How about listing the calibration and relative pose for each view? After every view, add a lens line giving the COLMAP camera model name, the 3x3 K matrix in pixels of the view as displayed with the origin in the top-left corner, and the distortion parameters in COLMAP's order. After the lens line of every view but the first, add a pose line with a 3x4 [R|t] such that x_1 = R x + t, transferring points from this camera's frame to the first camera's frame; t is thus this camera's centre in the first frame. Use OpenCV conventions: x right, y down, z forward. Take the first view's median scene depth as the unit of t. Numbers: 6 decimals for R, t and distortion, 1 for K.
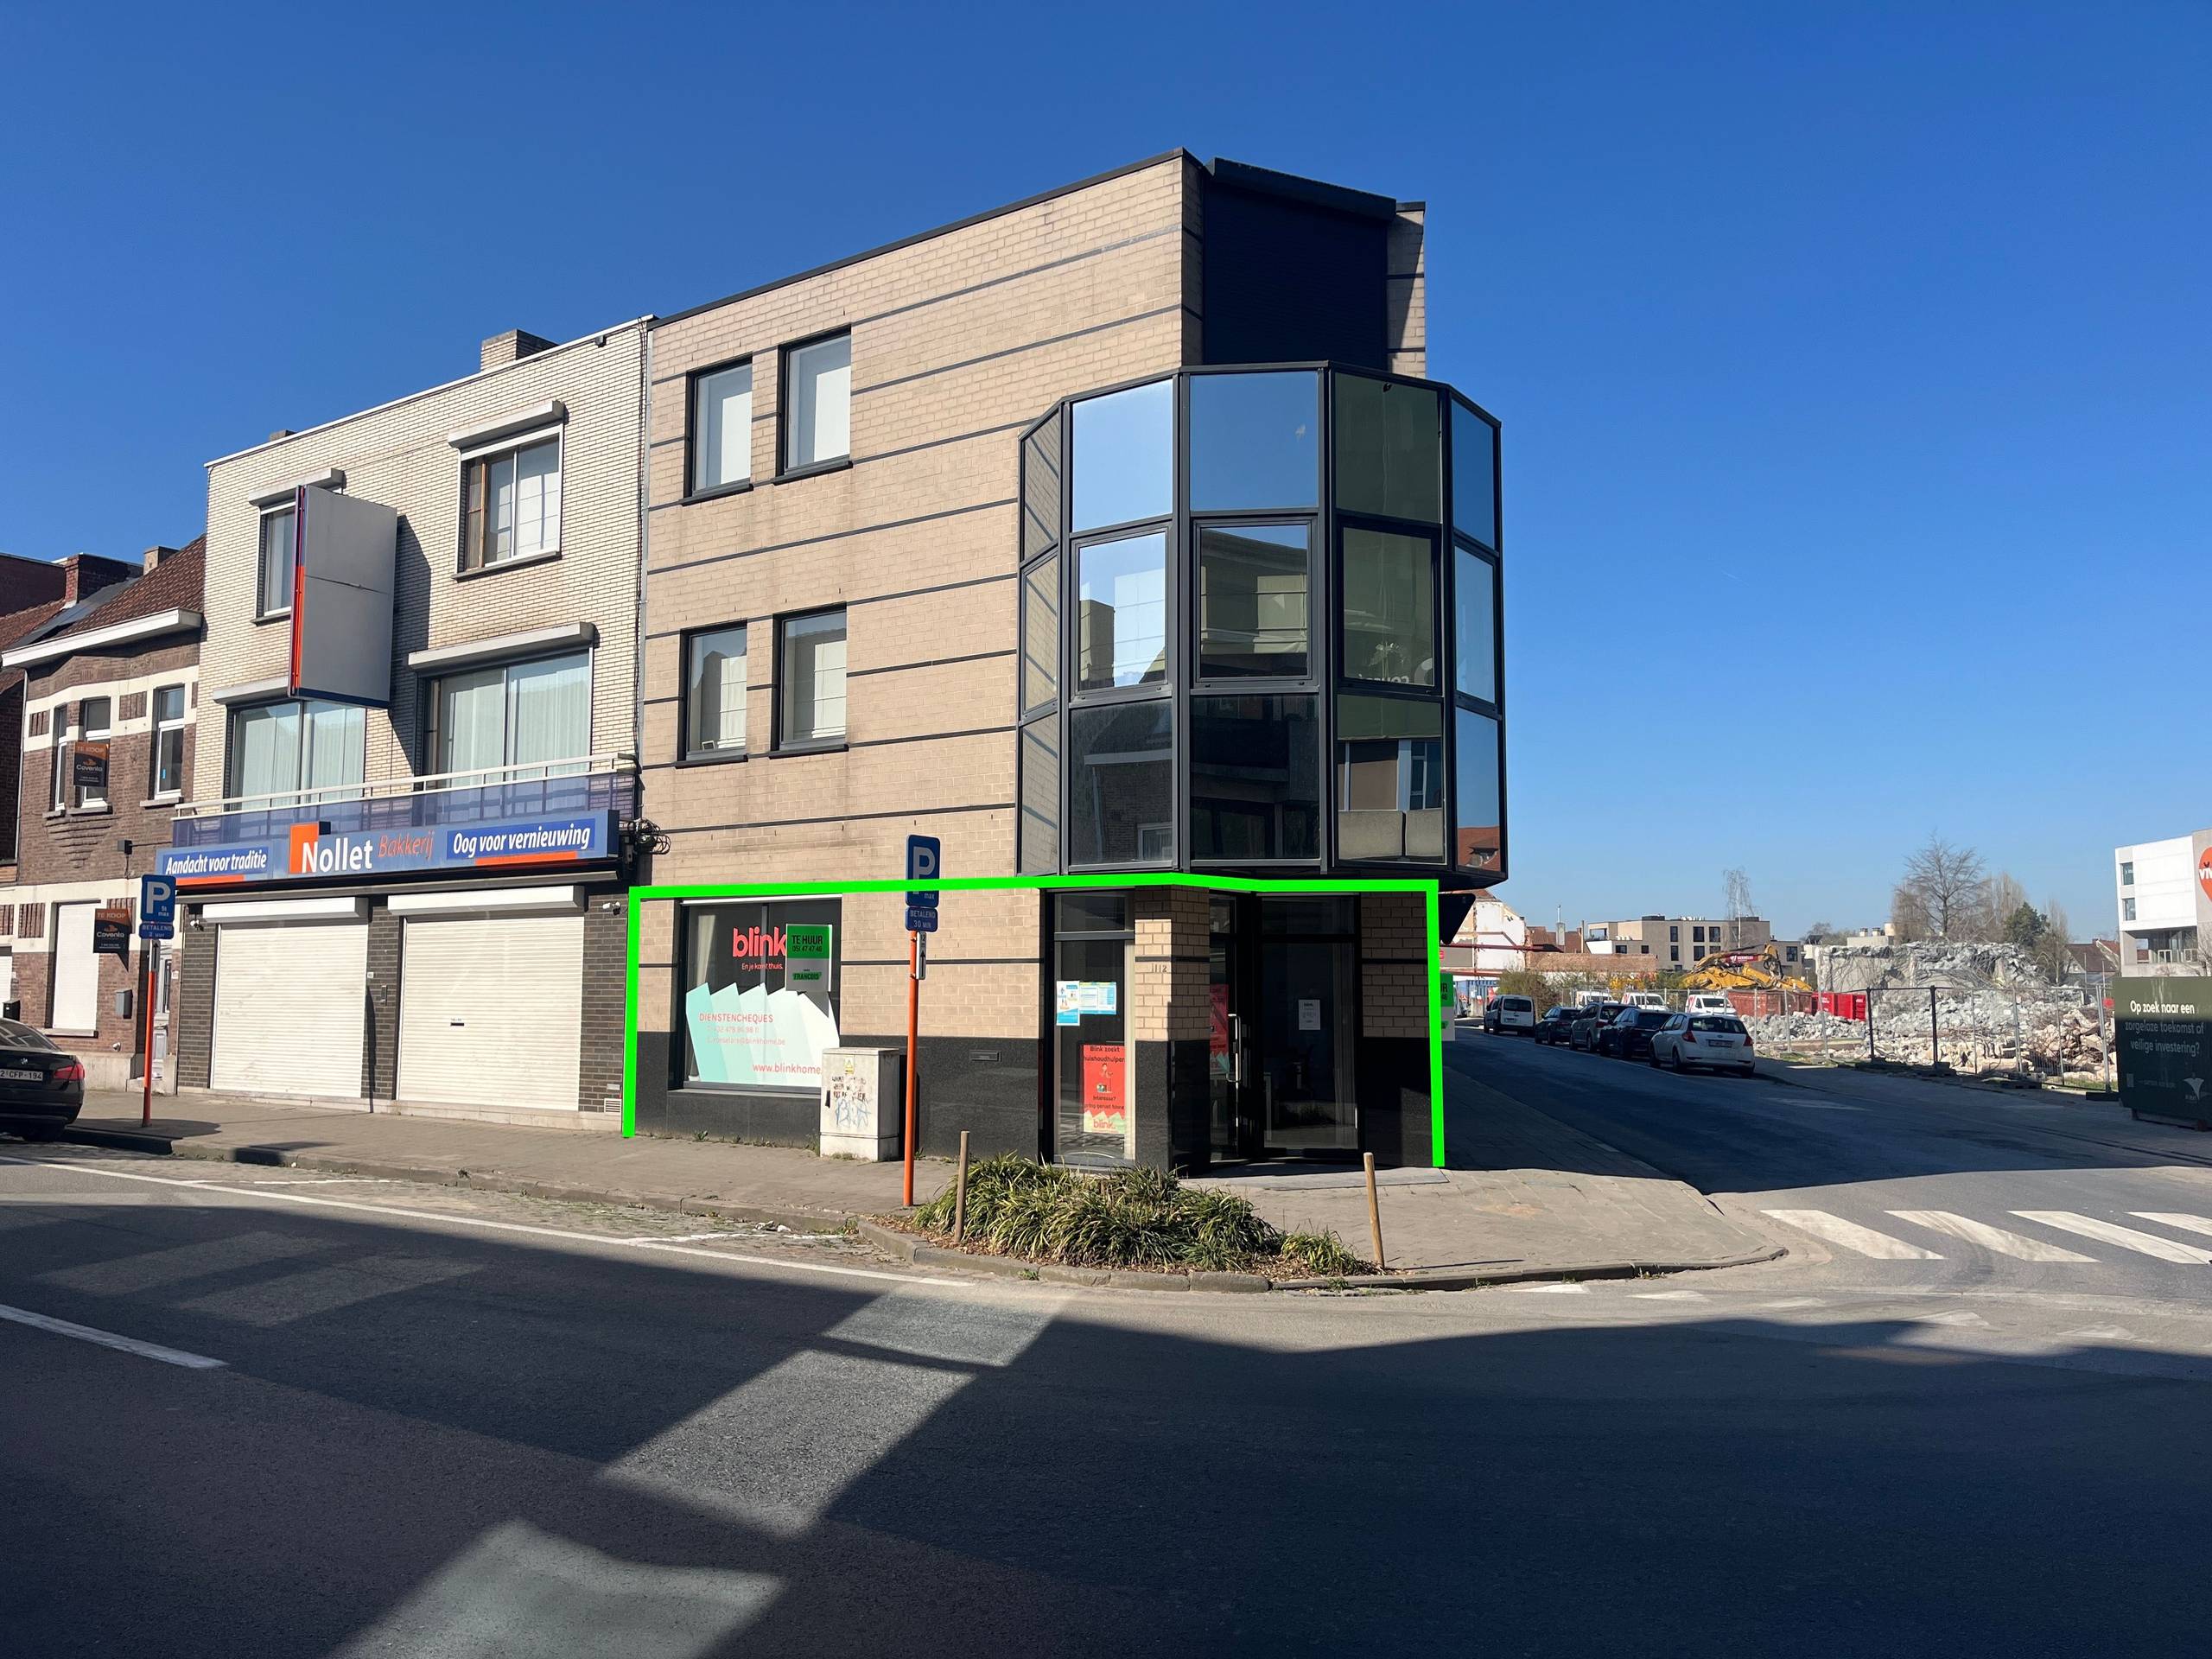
lens RADIAL K [[1686.4, 0, 1106.0], [0, 1686.4, 829.5], [0, 0, 1]] dist [0.033674, 0.000061]
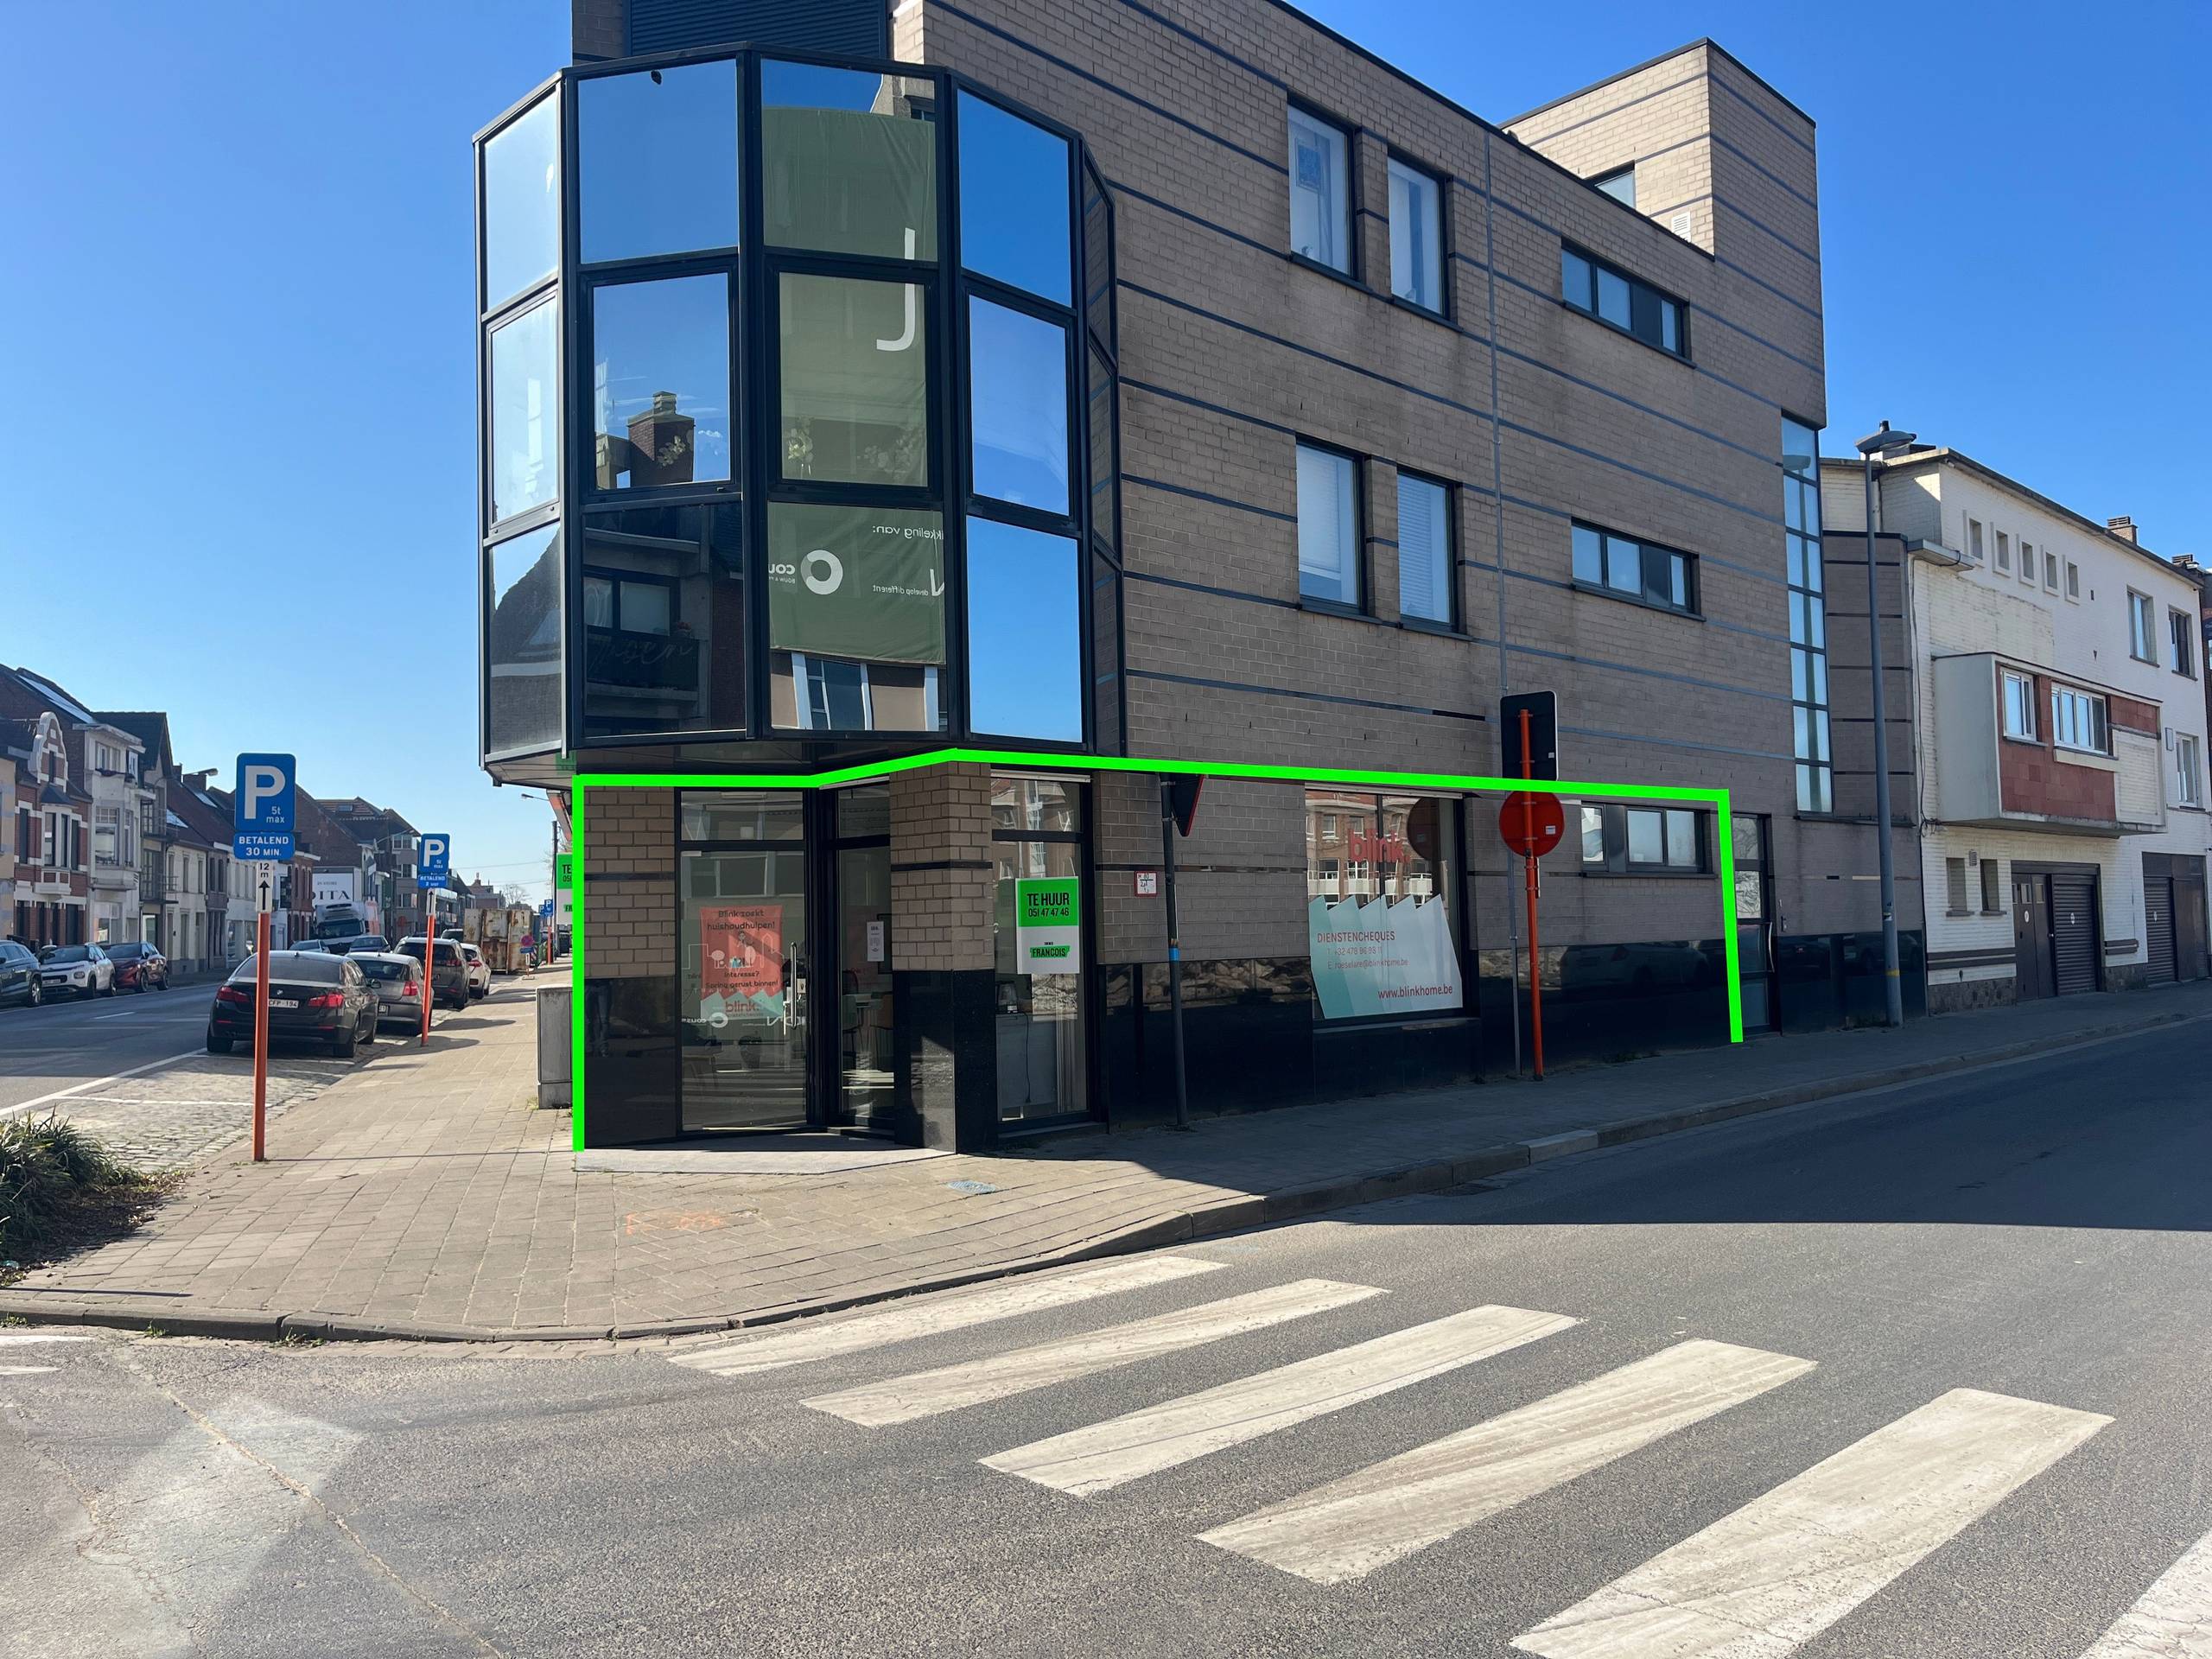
lens RADIAL K [[1688.5, 0, 1158.3], [0, 1688.5, 834.3], [0, 0, 1]] dist [0.024784, -0.003175]
pose [[0.788104, -0.053962, -0.613172, 0.161354], [0.083492, 0.996315, 0.019632, 0.013505], [0.609853, -0.066667, 0.789705, 0.112661]]
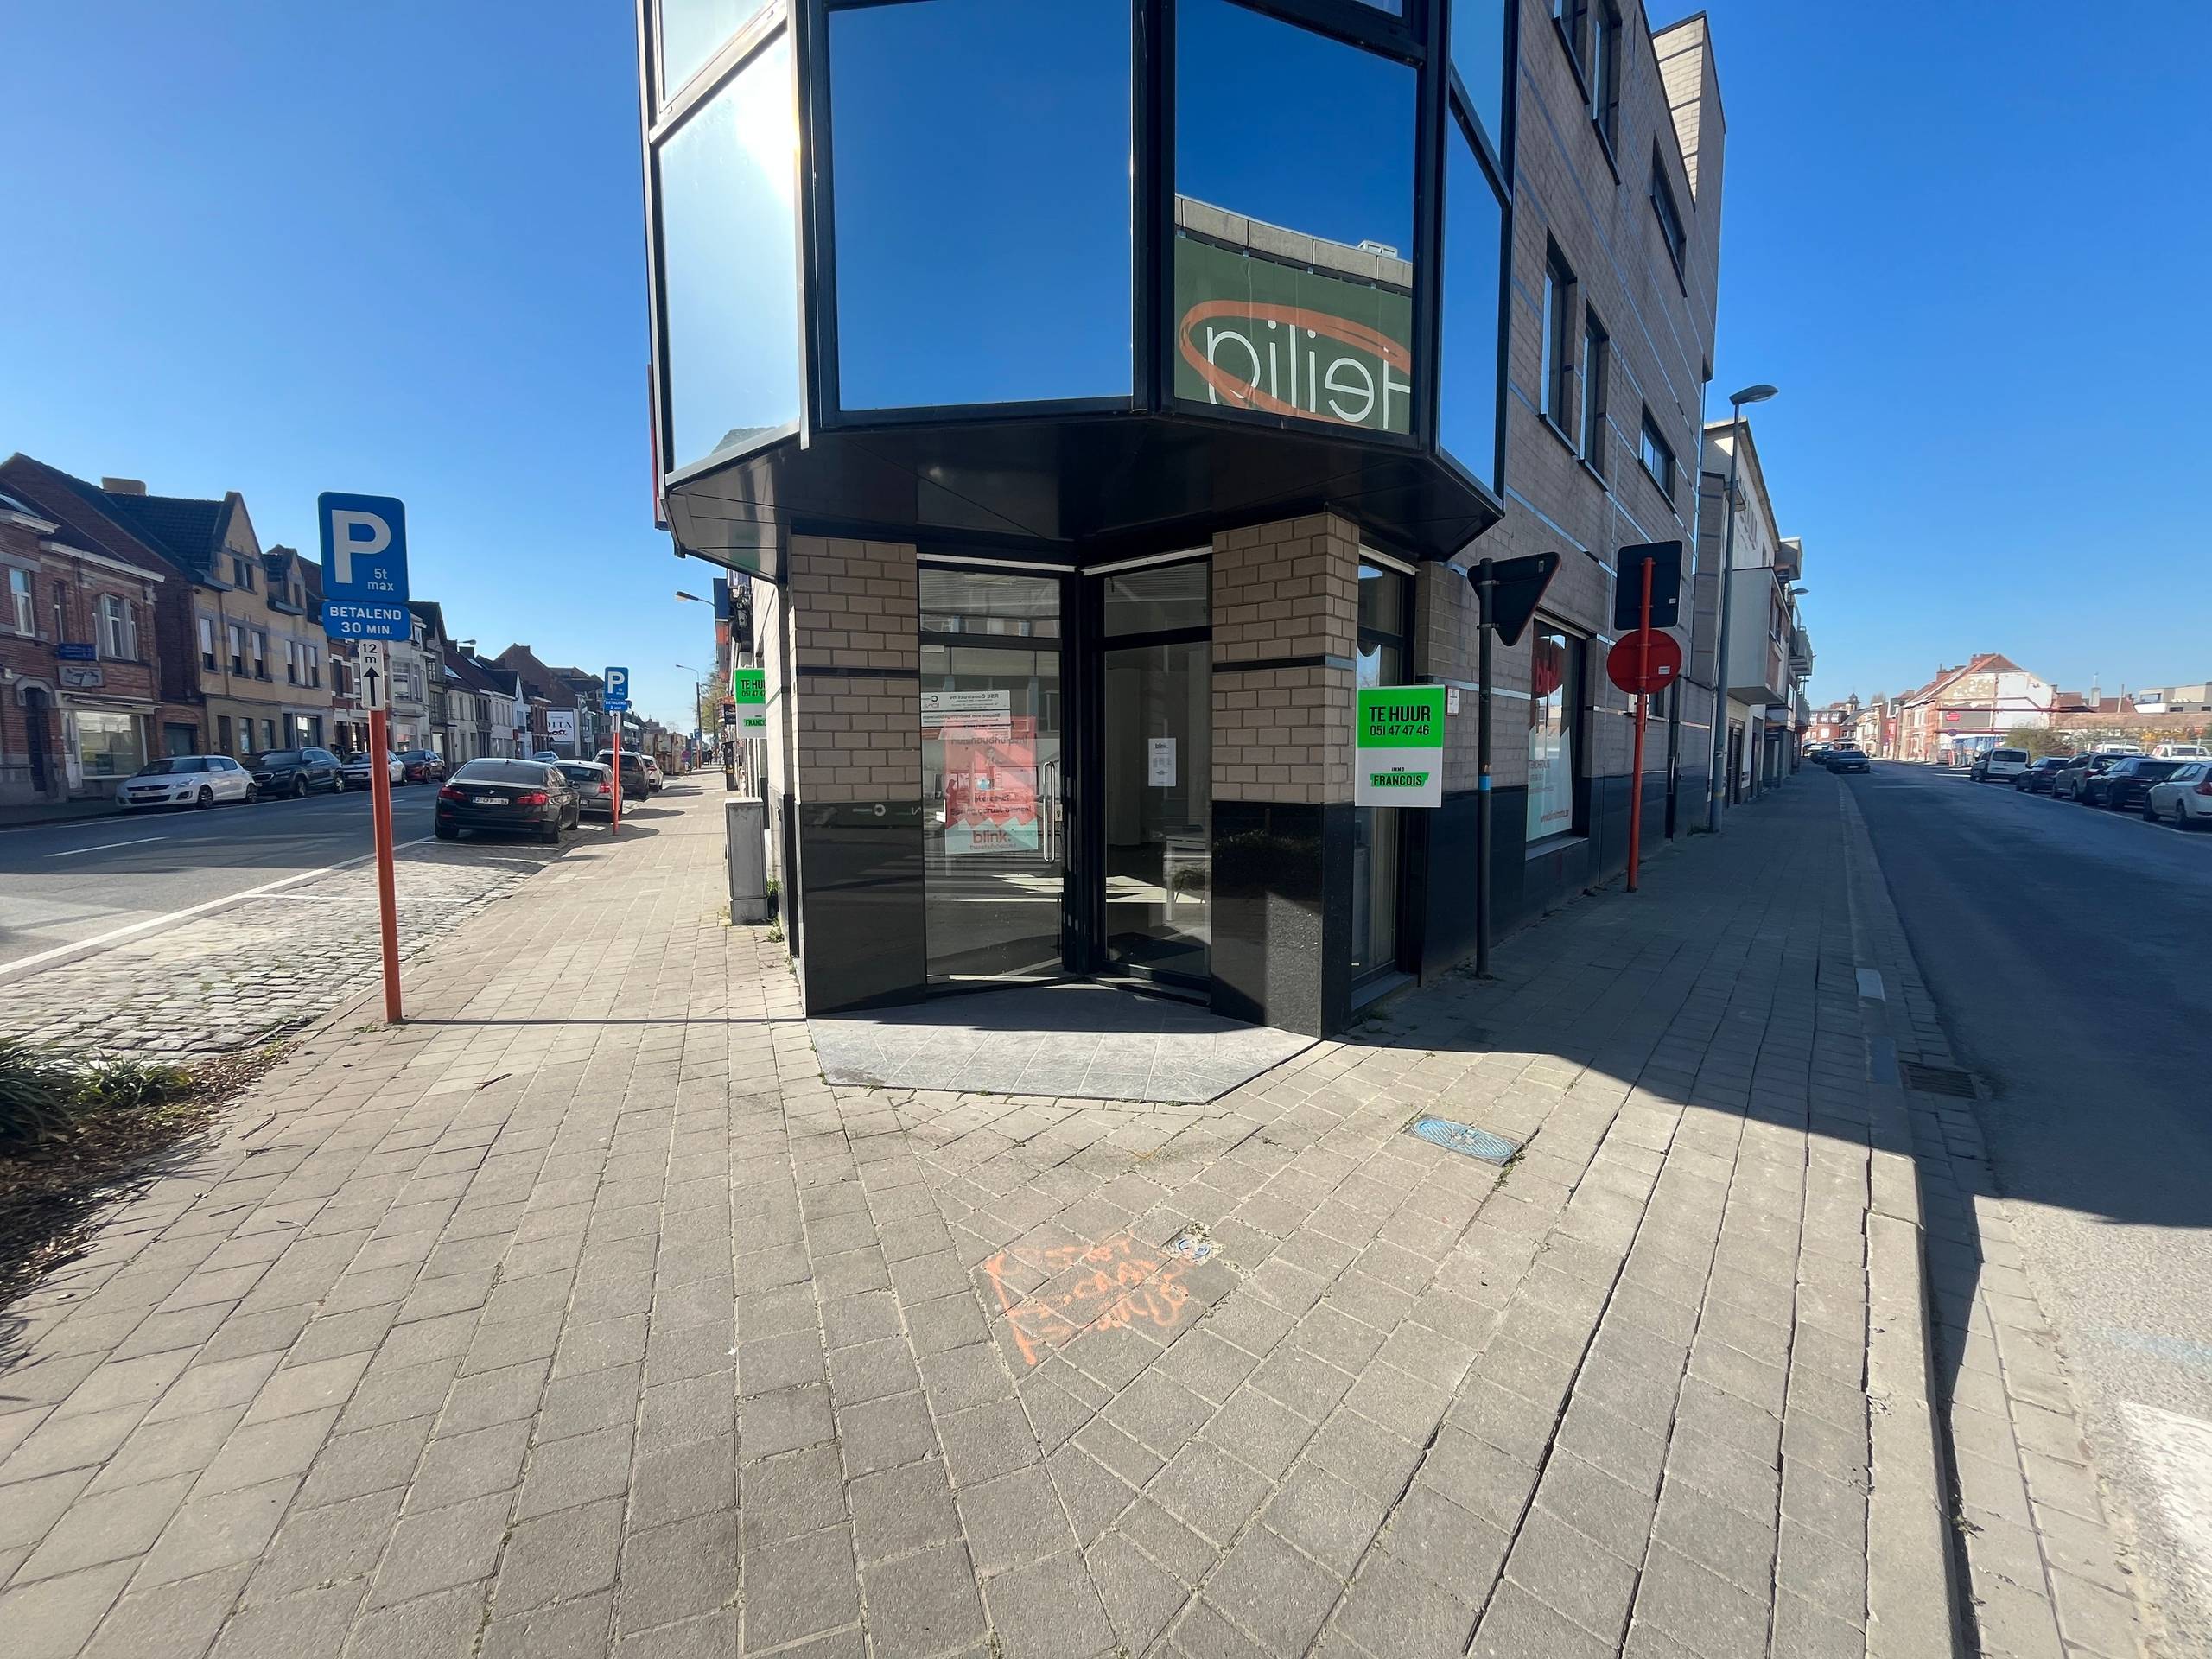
lens RADIAL K [[900.3, 0, 1106.0], [0, 900.3, 829.5], [0, 0, 1]] dist [0.000640, -0.000170]
pose [[0.837667, 0.040264, -0.544696, 0.066915], [0.058516, 0.984923, 0.162794, 0.018508], [0.543038, -0.168240, 0.822681, 0.166354]]
